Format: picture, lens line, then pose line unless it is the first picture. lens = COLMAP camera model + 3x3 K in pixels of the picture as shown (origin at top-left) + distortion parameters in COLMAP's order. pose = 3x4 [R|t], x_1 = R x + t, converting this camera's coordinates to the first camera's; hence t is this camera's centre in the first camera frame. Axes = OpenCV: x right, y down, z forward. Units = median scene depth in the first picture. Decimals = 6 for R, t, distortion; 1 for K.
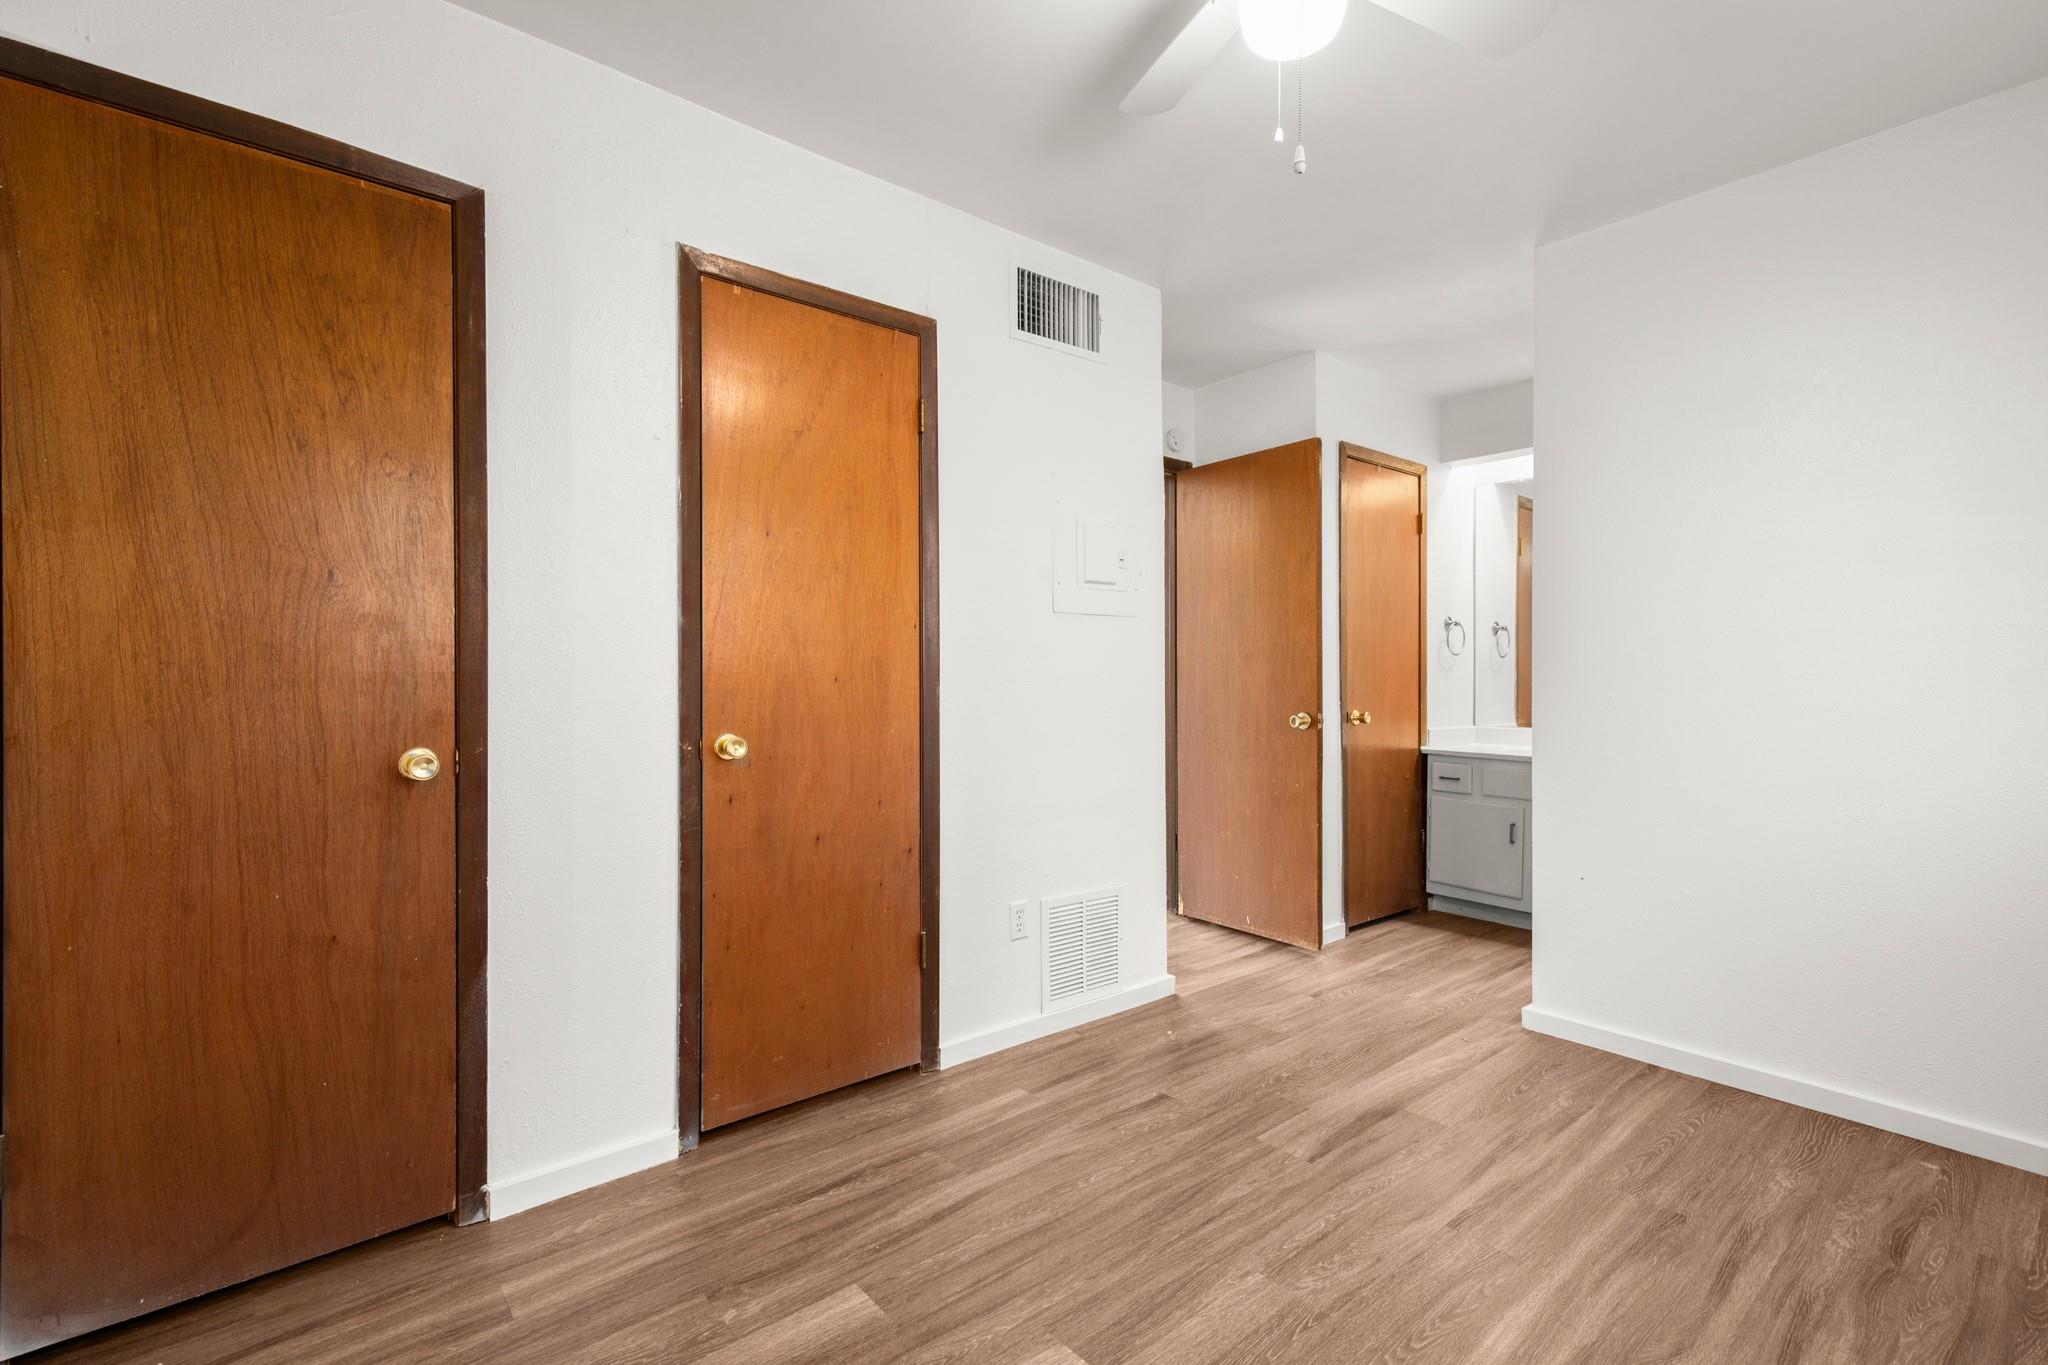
lens RADIAL K [[943.9, 0, 1034.4], [0, 943.9, 678.9], [0, 0, 1]] dist [0.004076, 0.004031]
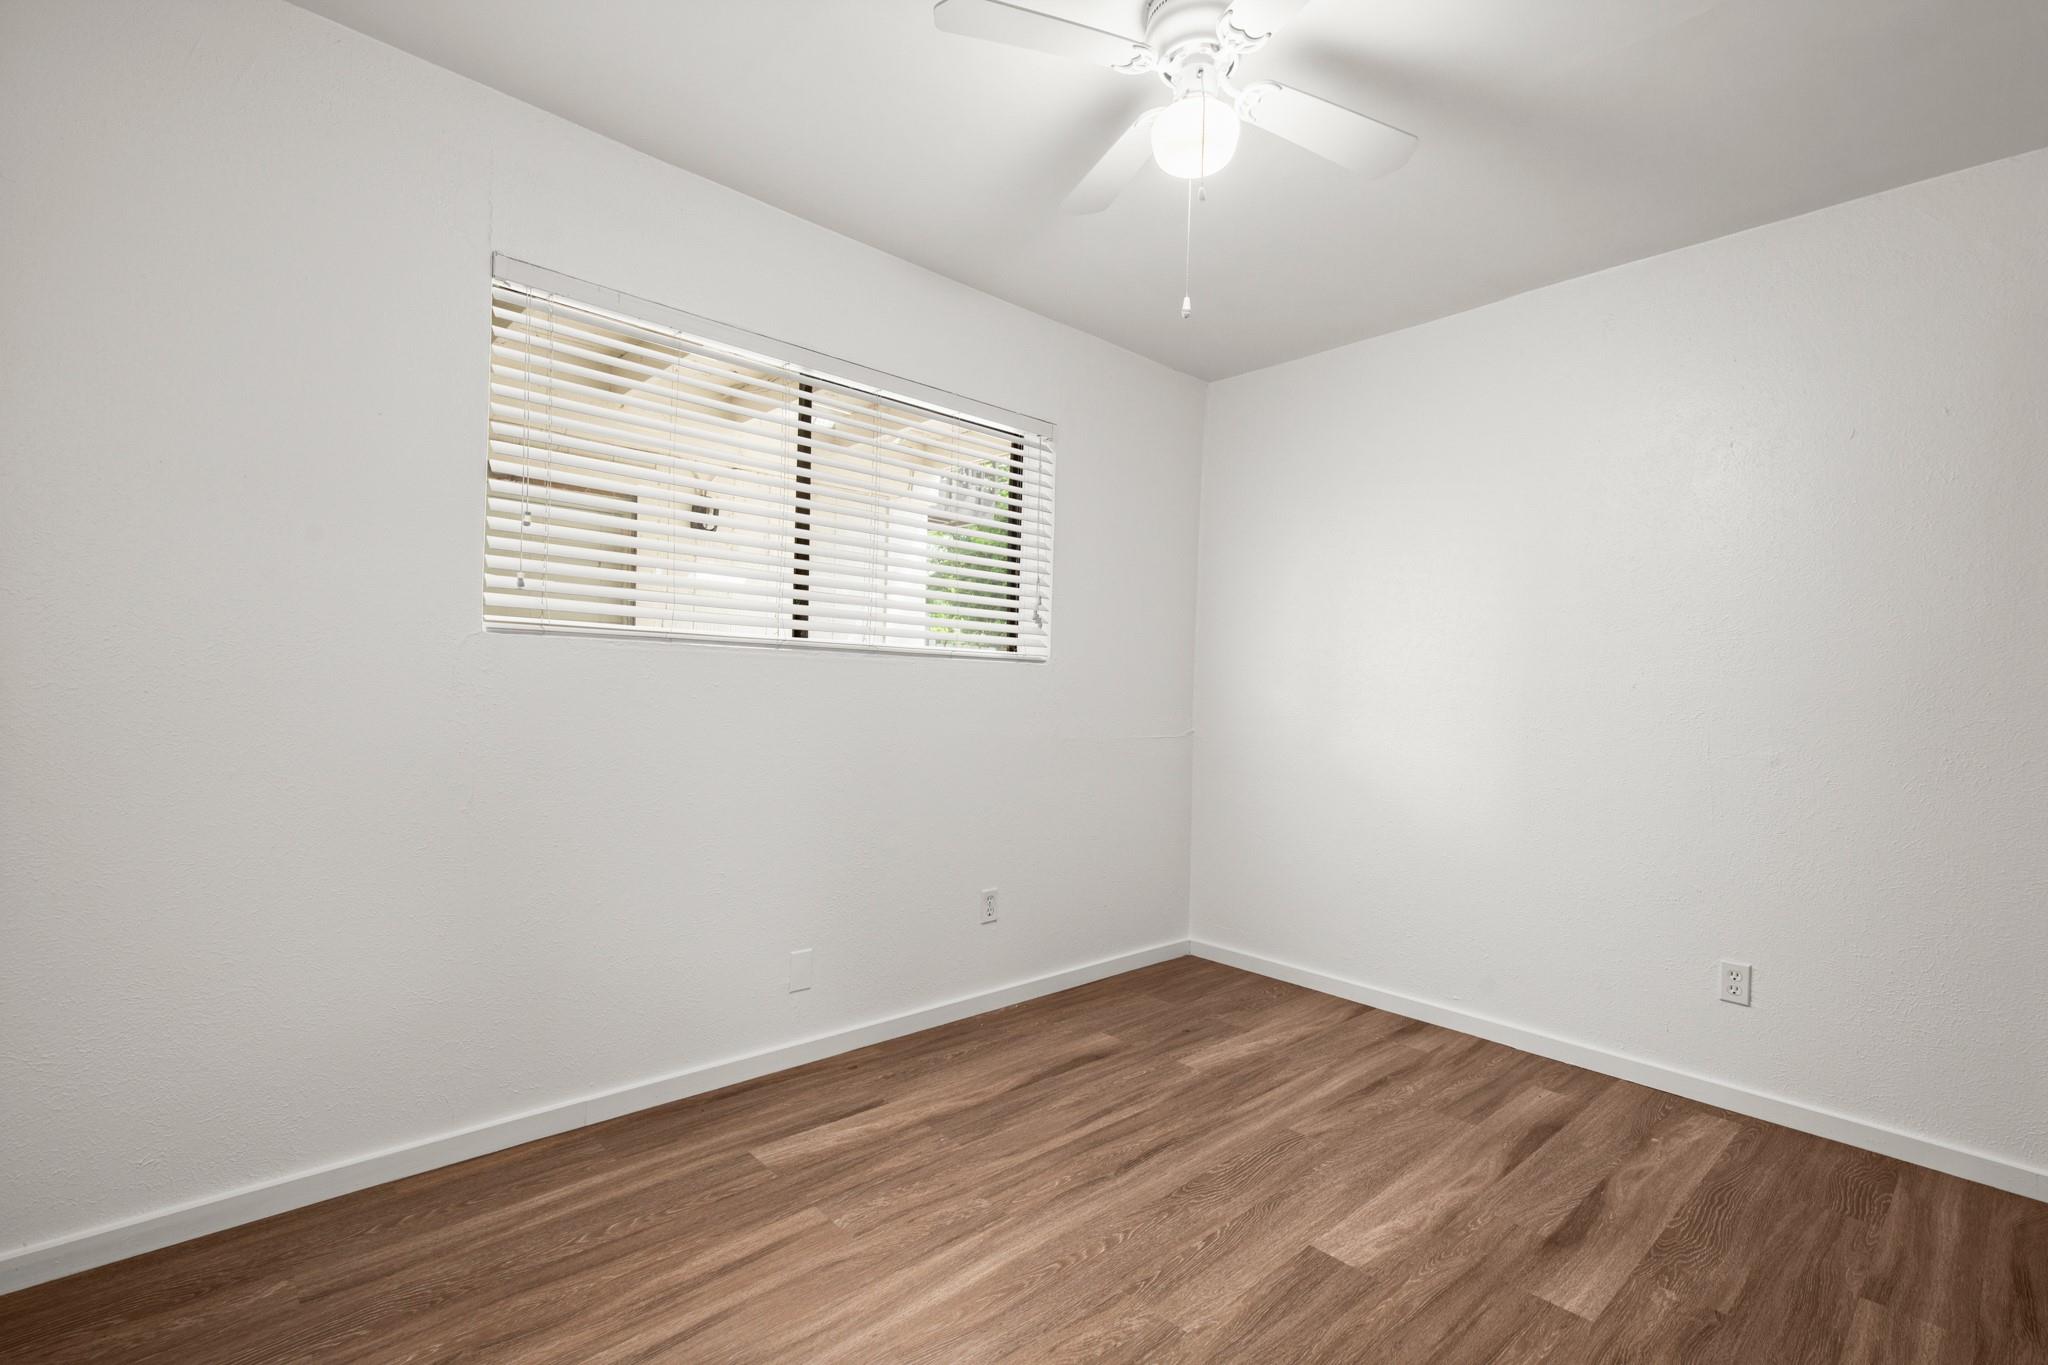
lens RADIAL K [[943.9, 0, 1023.6], [0, 943.9, 694.2], [0, 0, 1]] dist [0.004076, 0.004031]
pose [[-0.998992, -0.027944, -0.035117, 0.377539], [-0.027864, 0.999608, -0.002760, 0.002682], [0.035180, -0.001778, -0.999379, 1.622863]]
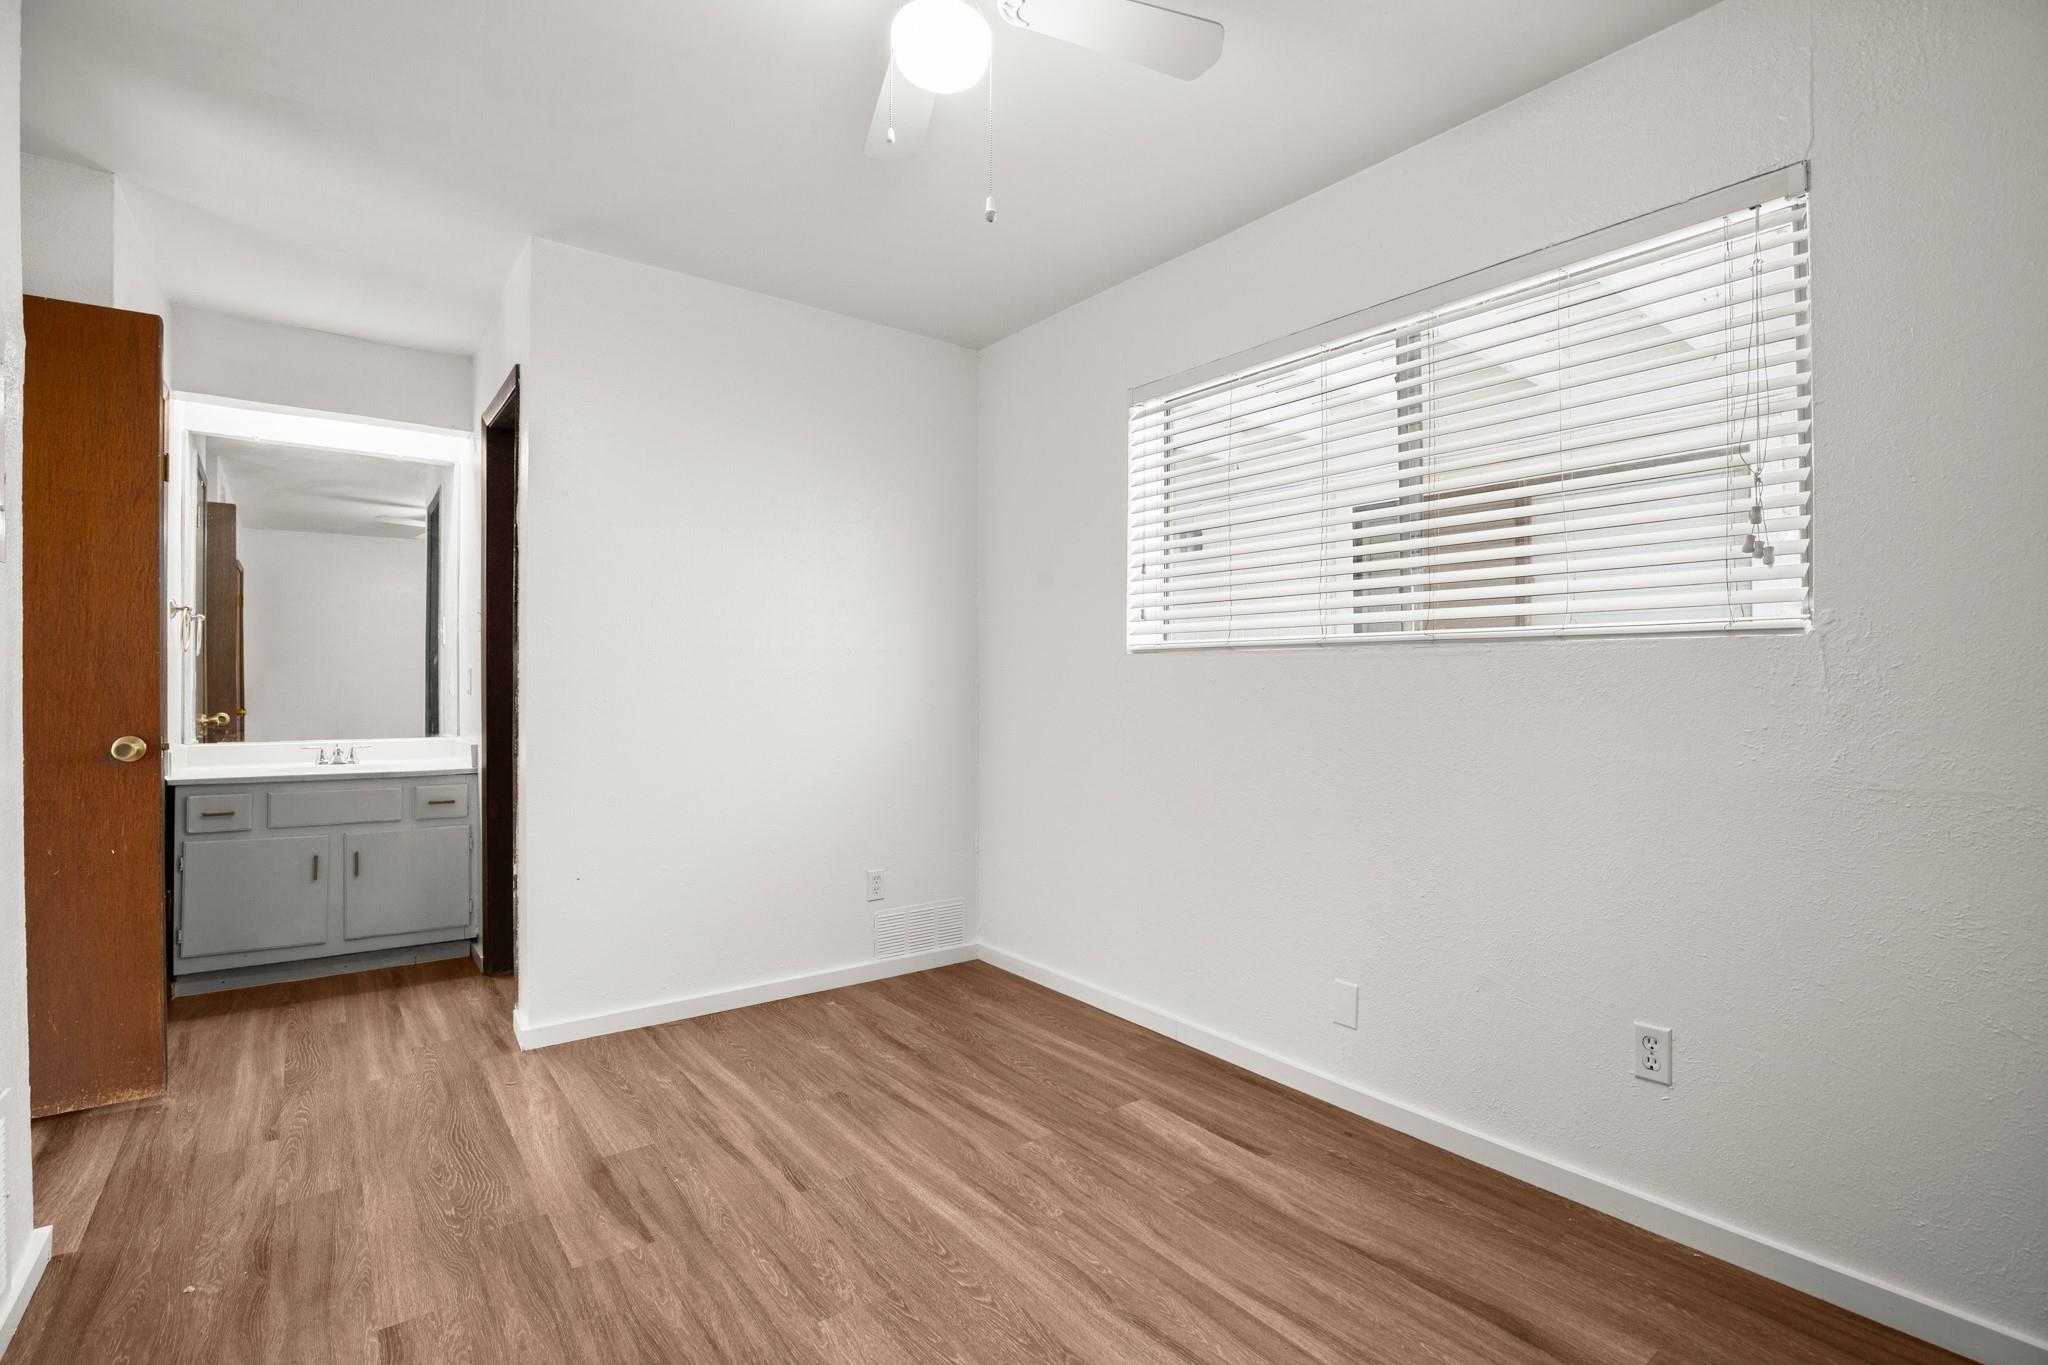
lens RADIAL K [[943.9, 0, 1032.0], [0, 943.9, 678.2], [0, 0, 1]] dist [0.004076, 0.004031]
pose [[0.053480, 0.003784, 0.998562, -0.582667], [-0.005302, 0.999980, -0.003505, -0.009032], [-0.998555, -0.005107, 0.053498, 0.621722]]
